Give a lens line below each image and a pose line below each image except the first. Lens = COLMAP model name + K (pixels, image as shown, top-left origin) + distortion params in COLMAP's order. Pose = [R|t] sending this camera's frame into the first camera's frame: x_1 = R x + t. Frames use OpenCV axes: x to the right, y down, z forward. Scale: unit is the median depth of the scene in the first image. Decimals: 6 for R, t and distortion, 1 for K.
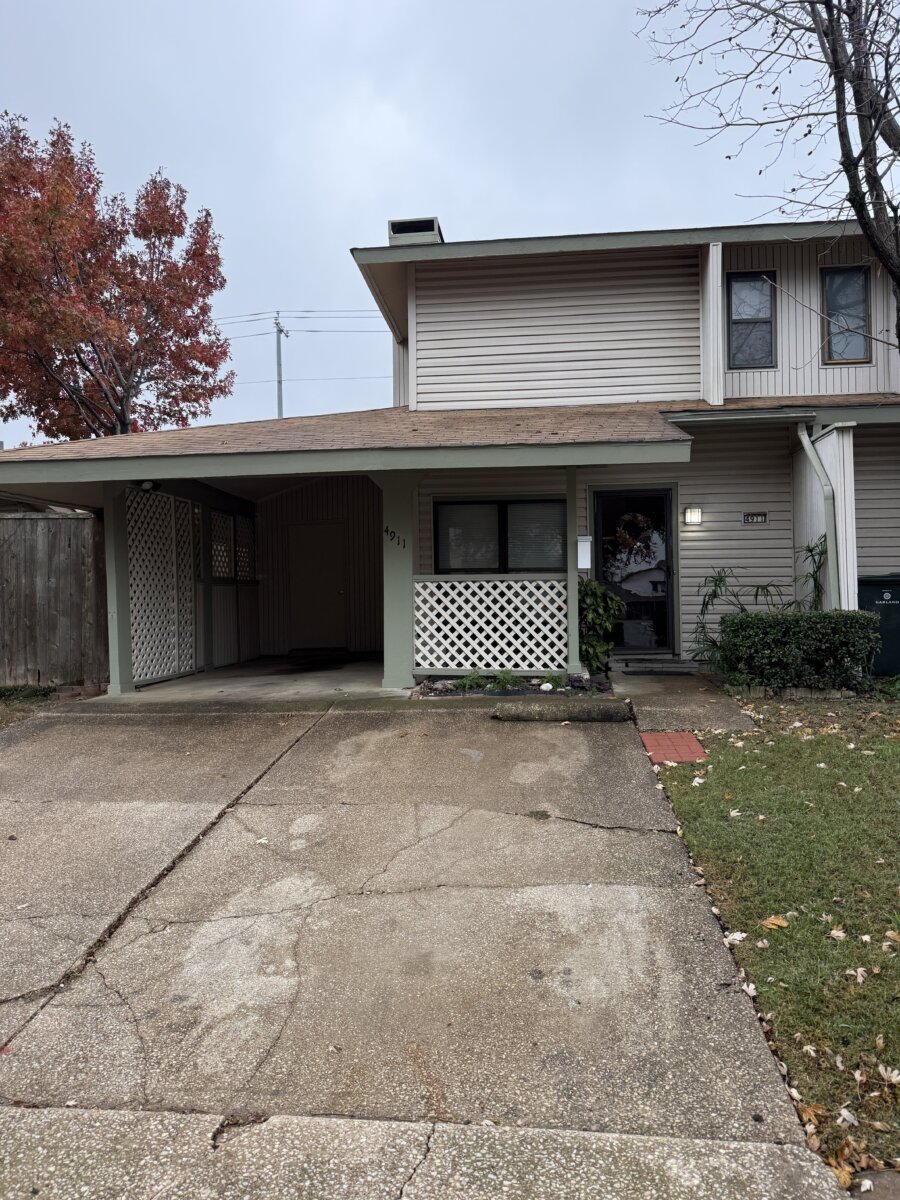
lens RADIAL K [[856.0, 0, 453.5], [0, 856.0, 590.8], [0, 0, 1]] dist [0.084400, -0.082763]
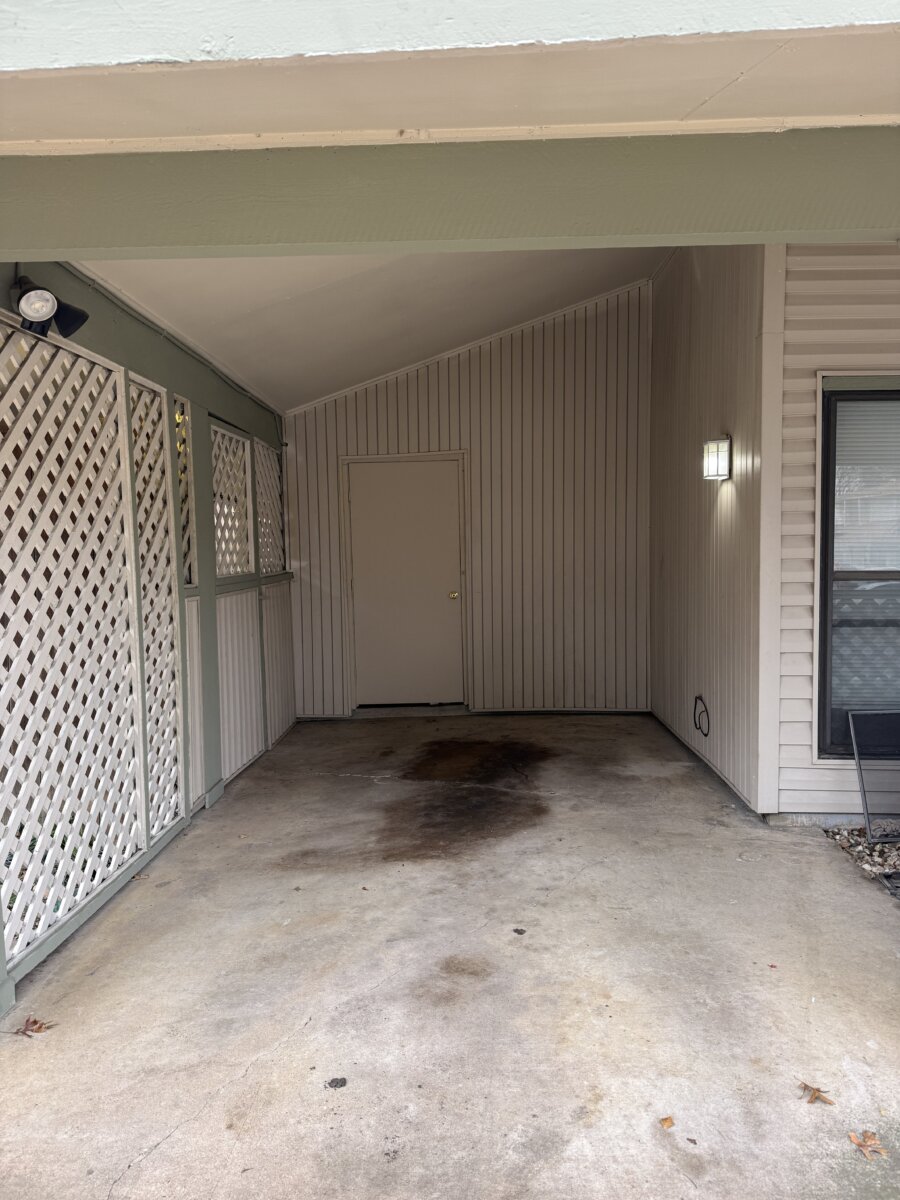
lens RADIAL K [[856.0, 0, 443.9], [0, 856.0, 623.5], [0, 0, 1]] dist [0.084400, -0.082763]
pose [[0.998682, 0.002821, 0.051241, -0.200614], [-0.007496, 0.995797, 0.091276, -0.035970], [-0.050768, -0.091540, 0.994506, 0.599841]]
